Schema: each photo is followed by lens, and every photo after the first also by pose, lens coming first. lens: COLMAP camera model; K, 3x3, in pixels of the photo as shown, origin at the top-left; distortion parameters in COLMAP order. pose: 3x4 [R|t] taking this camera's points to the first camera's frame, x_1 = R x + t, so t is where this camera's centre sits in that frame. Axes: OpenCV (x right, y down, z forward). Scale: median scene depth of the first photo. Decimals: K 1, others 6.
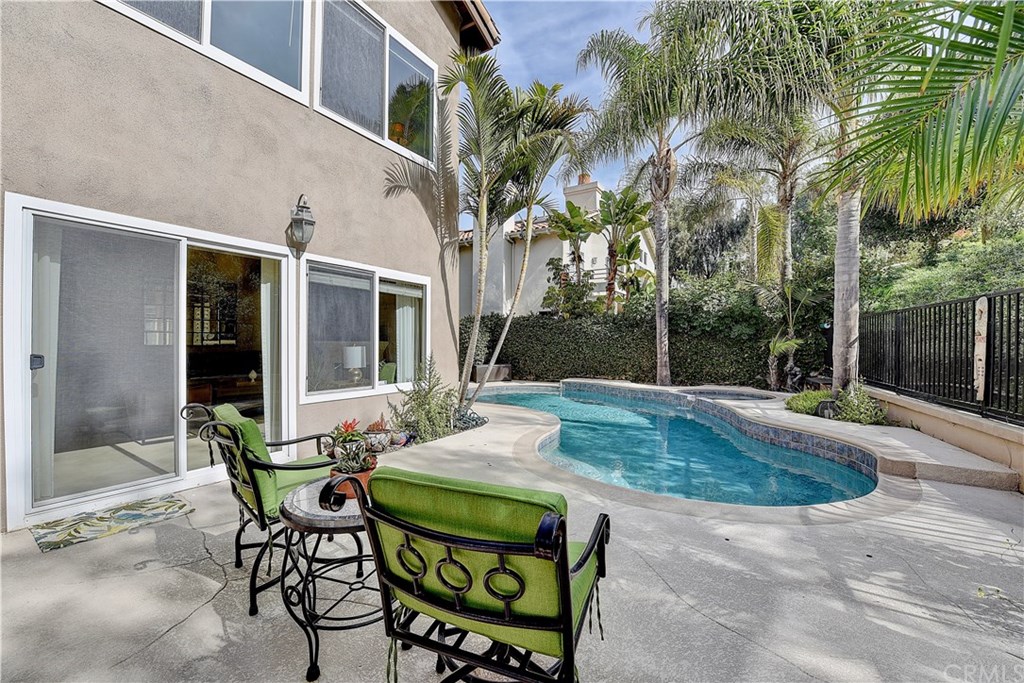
lens RADIAL K [[407.0, 0, 524.3], [0, 407.0, 343.2], [0, 0, 1]] dist [-0.017409, -0.001239]
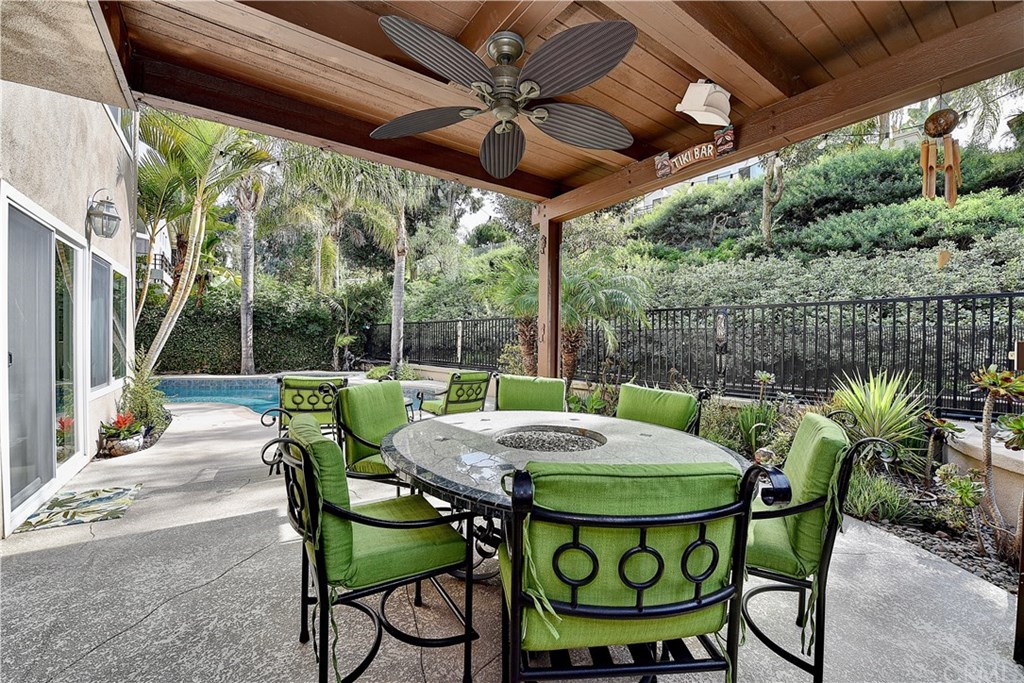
lens RADIAL K [[407.0, 0, 512.6], [0, 407.0, 344.6], [0, 0, 1]] dist [-0.017409, -0.001239]
pose [[0.393729, -0.009441, 0.919178, -0.651400], [-0.010536, 0.999835, 0.014782, -0.007419], [-0.919166, -0.015504, 0.393565, -0.195302]]
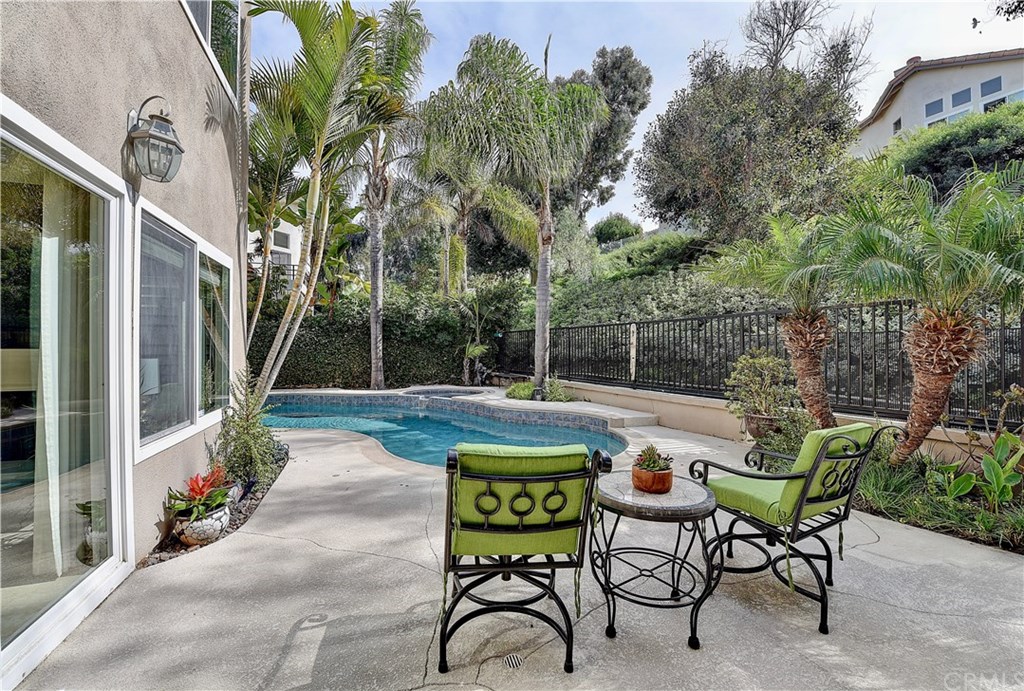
lens RADIAL K [[407.0, 0, 503.3], [0, 407.0, 349.5], [0, 0, 1]] dist [-0.017409, -0.001239]
pose [[0.632299, -0.007261, 0.774691, -0.413671], [0.001768, 0.999967, 0.007929, -0.008555], [-0.774723, -0.003644, 0.632291, 0.163738]]
